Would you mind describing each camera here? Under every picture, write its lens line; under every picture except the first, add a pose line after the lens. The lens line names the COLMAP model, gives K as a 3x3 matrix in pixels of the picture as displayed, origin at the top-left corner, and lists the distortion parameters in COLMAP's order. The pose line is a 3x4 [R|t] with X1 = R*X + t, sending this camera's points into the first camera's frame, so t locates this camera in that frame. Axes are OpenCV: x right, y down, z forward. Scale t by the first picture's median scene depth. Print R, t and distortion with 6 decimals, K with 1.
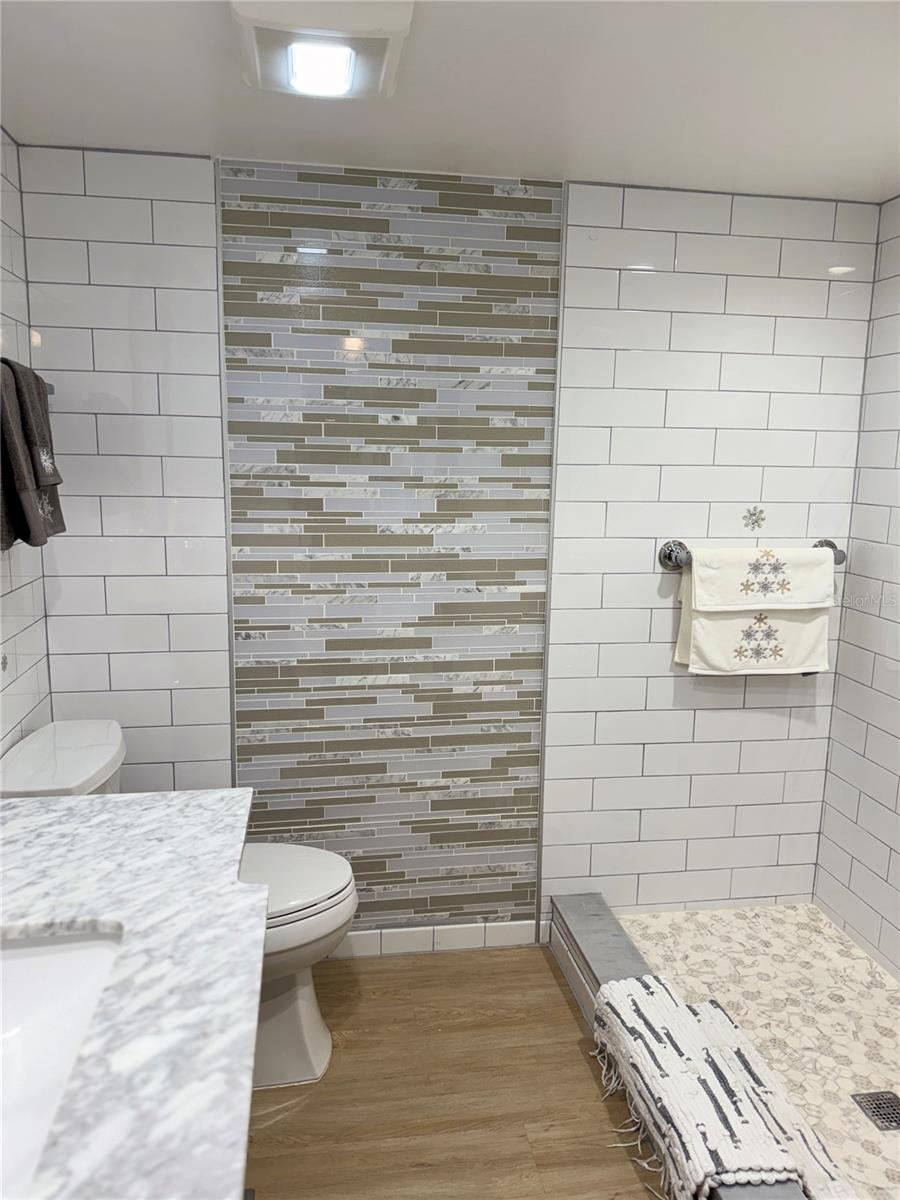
lens RADIAL K [[855.9, 0, 452.2], [0, 855.9, 607.7], [0, 0, 1]] dist [0.076543, -0.105576]
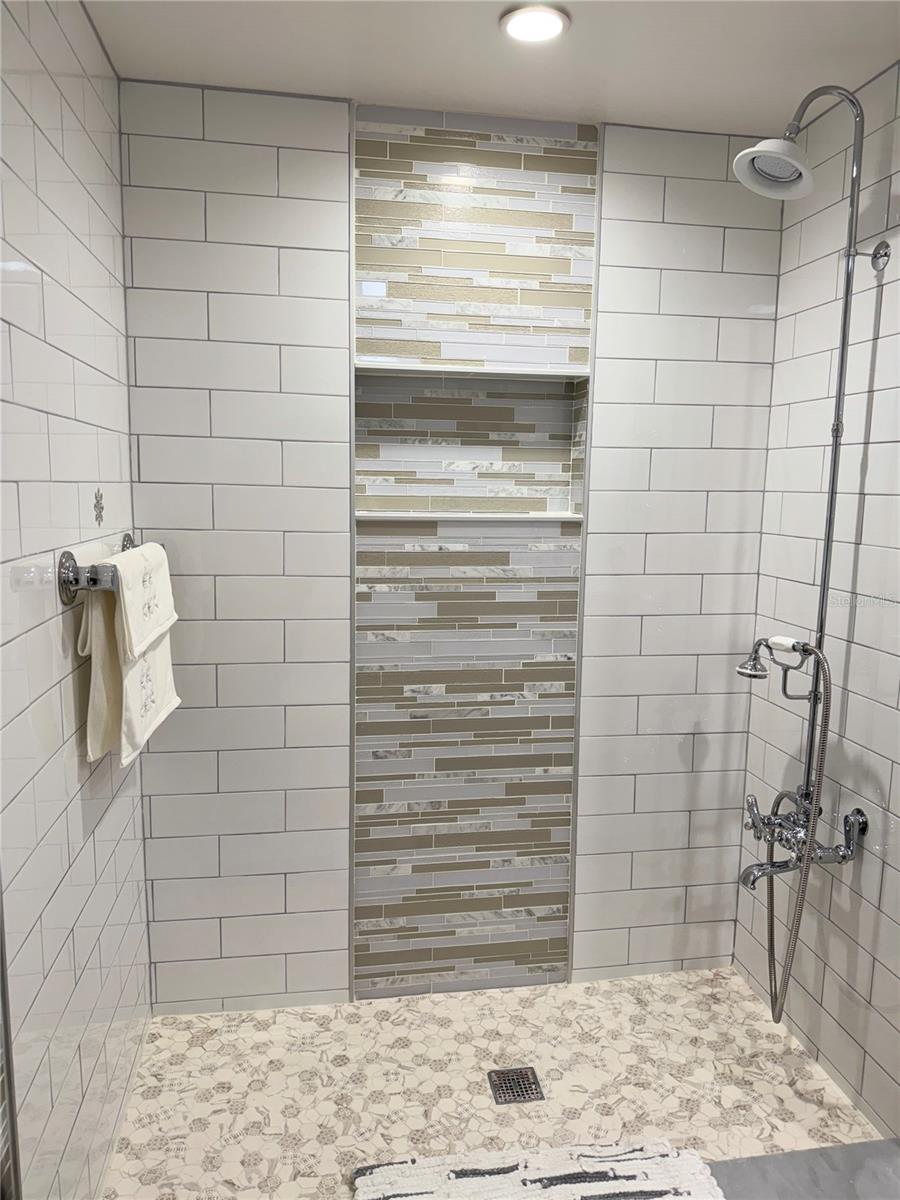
lens RADIAL K [[855.9, 0, 452.6], [0, 855.9, 612.0], [0, 0, 1]] dist [0.076543, -0.105576]
pose [[-0.004590, -0.179460, 0.983755, -0.338725], [0.155688, 0.971641, 0.177976, -0.120581], [-0.987796, 0.153976, 0.023480, 0.861521]]
